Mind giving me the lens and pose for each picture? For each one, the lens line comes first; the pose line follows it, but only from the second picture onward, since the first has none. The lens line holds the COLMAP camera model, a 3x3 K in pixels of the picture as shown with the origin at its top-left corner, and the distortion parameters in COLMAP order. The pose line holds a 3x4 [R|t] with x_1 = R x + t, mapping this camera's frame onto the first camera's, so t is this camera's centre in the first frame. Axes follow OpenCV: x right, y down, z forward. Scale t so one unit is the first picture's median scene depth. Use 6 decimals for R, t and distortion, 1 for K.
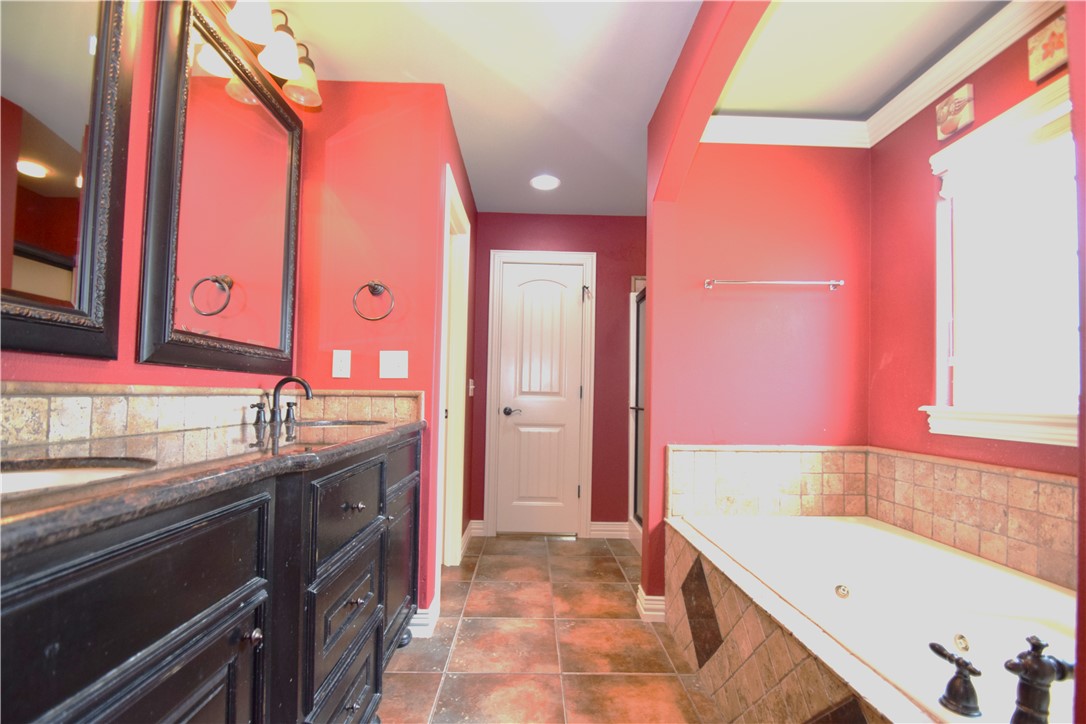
lens RADIAL K [[482.7, 0, 540.9], [0, 482.7, 385.3], [0, 0, 1]] dist [0.012004, -0.015154]
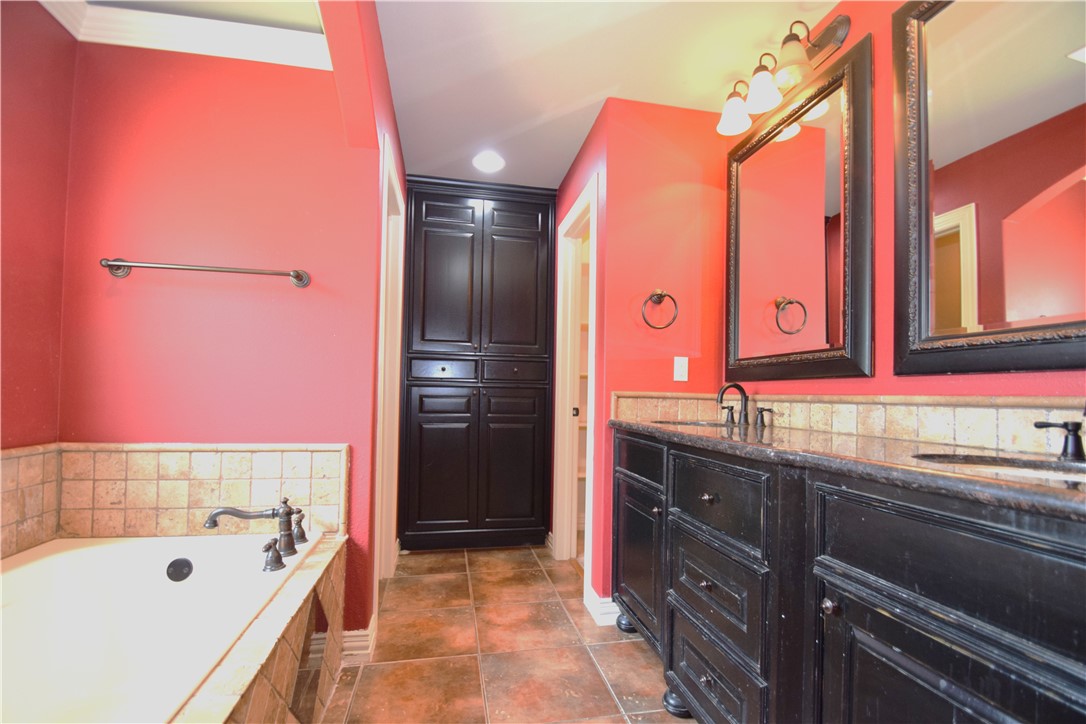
lens RADIAL K [[482.7, 0, 540.9], [0, 482.7, 385.3], [0, 0, 1]] dist [0.012004, -0.015154]
pose [[-0.984416, -0.040610, -0.171101, 0.154946], [-0.033135, 0.998377, -0.046317, 0.046558], [0.172705, -0.039926, -0.984164, 1.636994]]
